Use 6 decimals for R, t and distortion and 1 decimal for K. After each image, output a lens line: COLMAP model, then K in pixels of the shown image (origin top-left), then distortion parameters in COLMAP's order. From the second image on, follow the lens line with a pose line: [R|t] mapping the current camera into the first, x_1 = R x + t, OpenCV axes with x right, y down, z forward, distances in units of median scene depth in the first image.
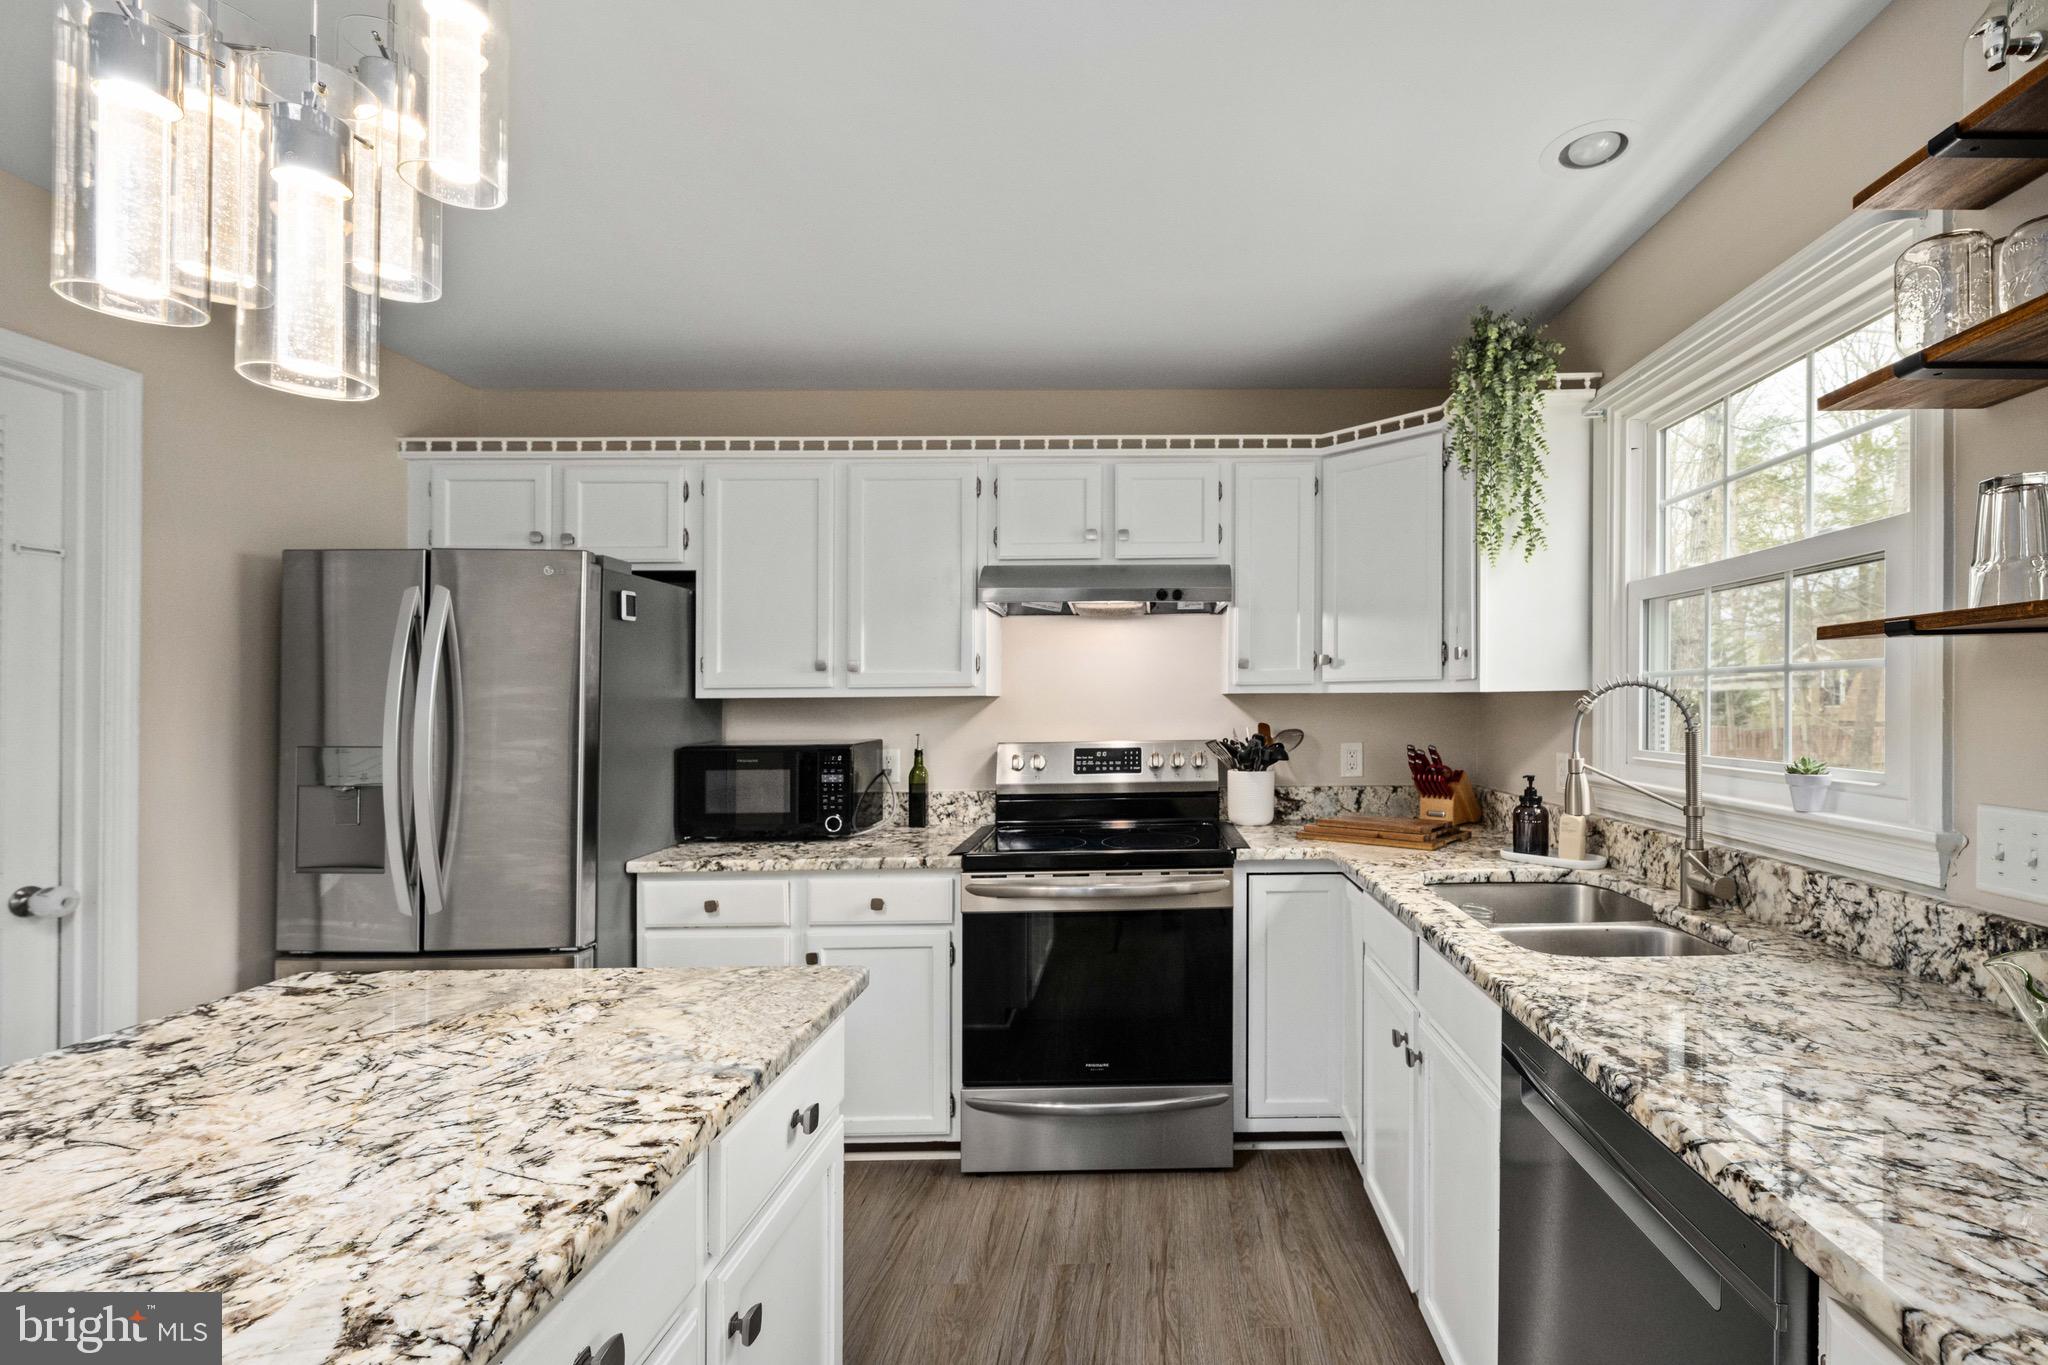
lens RADIAL K [[899.8, 0, 1162.1], [0, 899.8, 695.3], [0, 0, 1]] dist [0.002439, 0.000133]
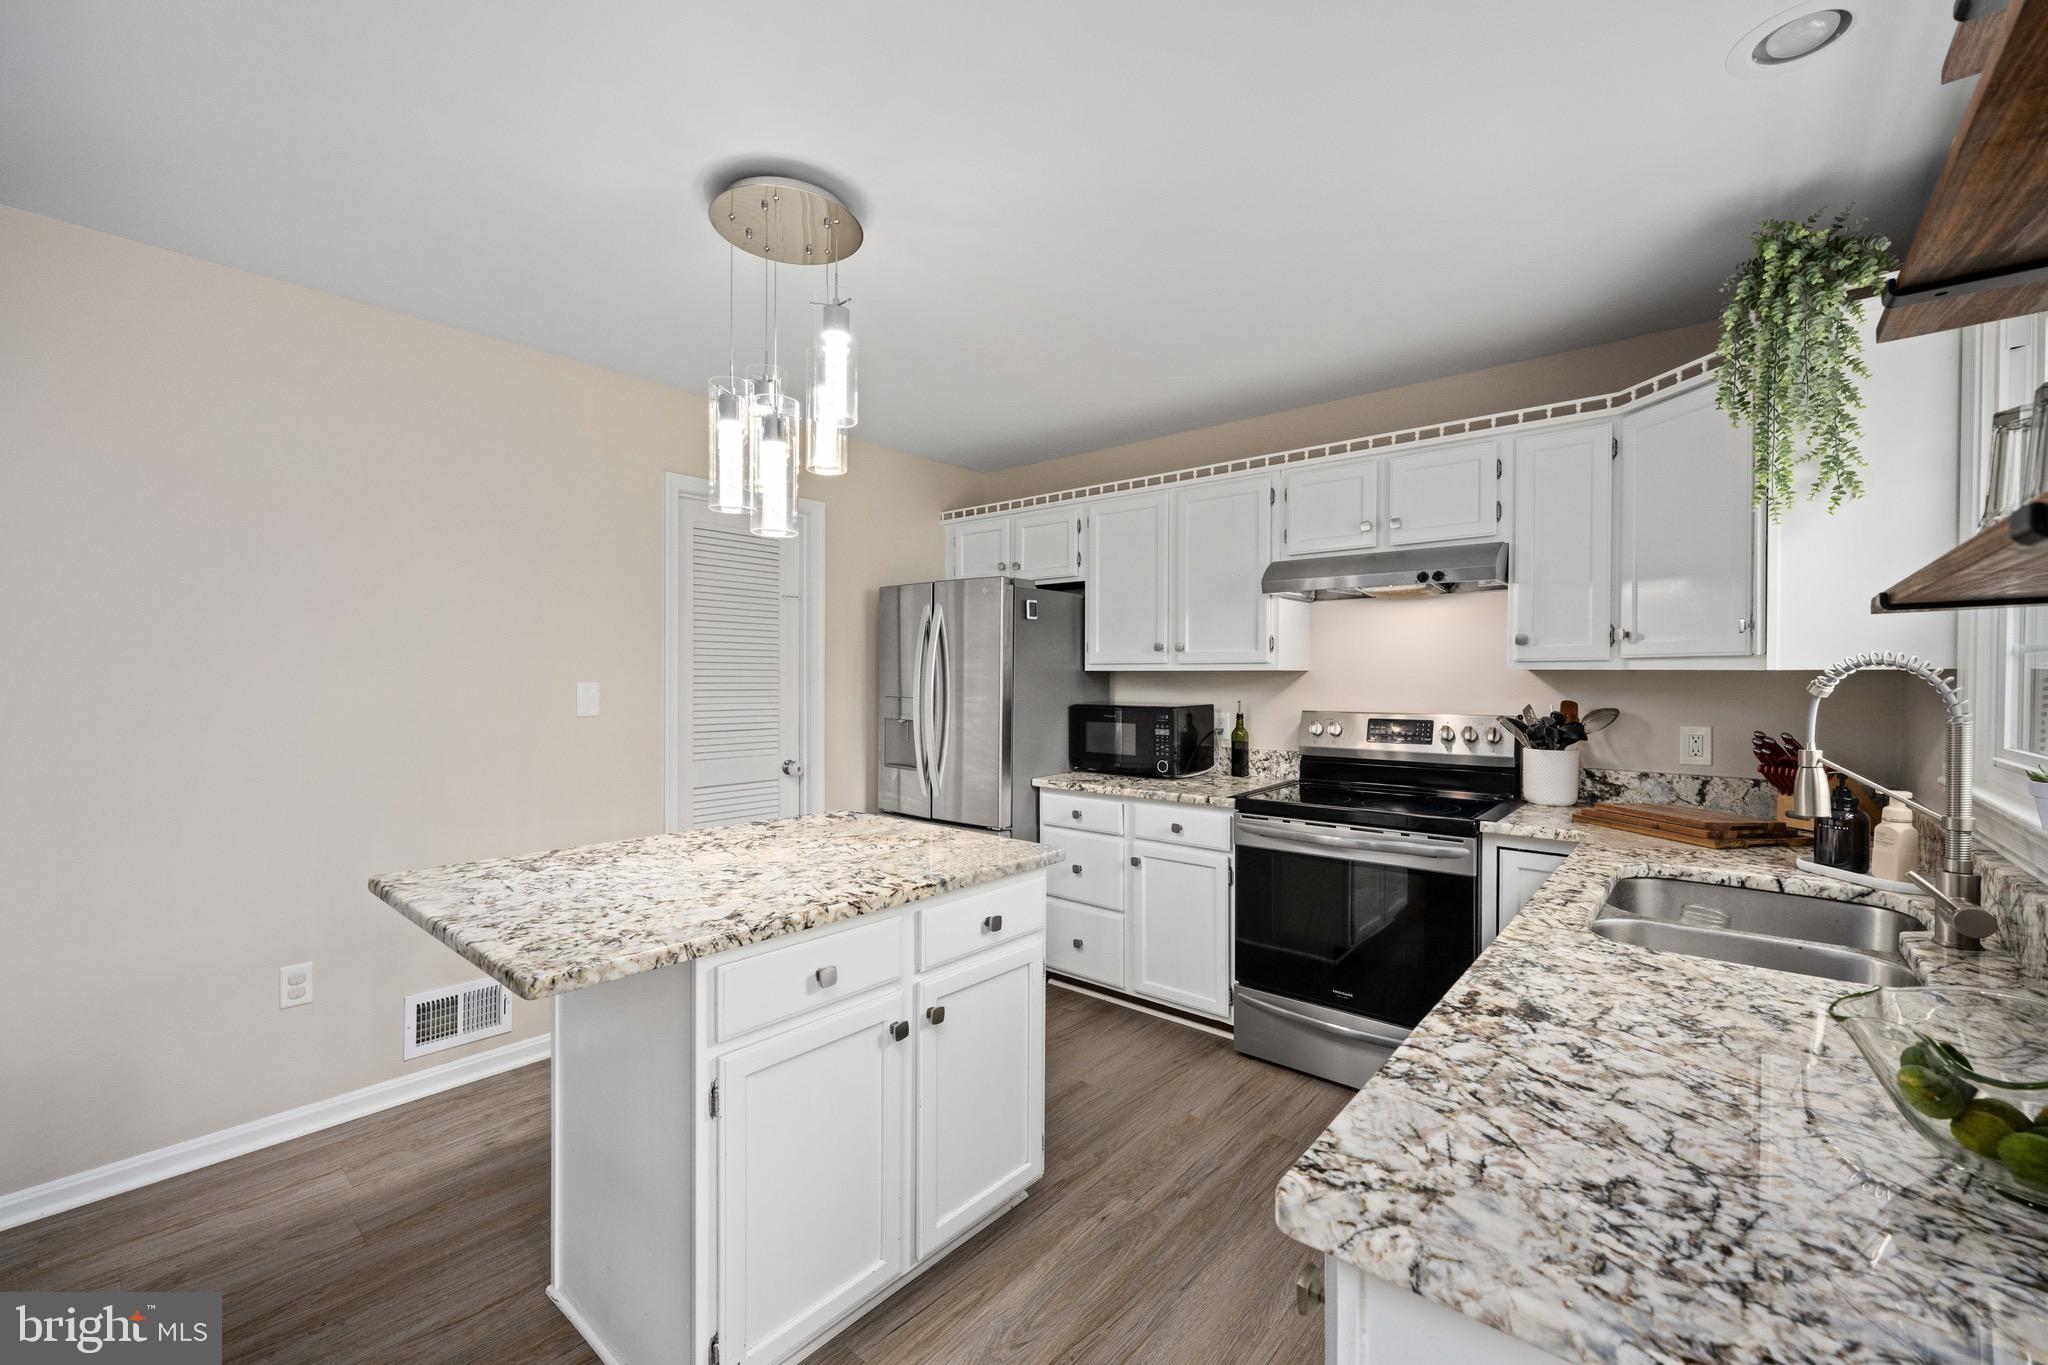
lens RADIAL K [[843.6, 0, 1033.1], [0, 843.6, 675.4], [0, 0, 1]] dist [-0.001000, -0.000592]
pose [[0.751738, 0.010525, -0.659378, 0.329409], [-0.004252, 0.999929, 0.011114, -0.004262], [0.659448, -0.005552, 0.751729, -0.061237]]
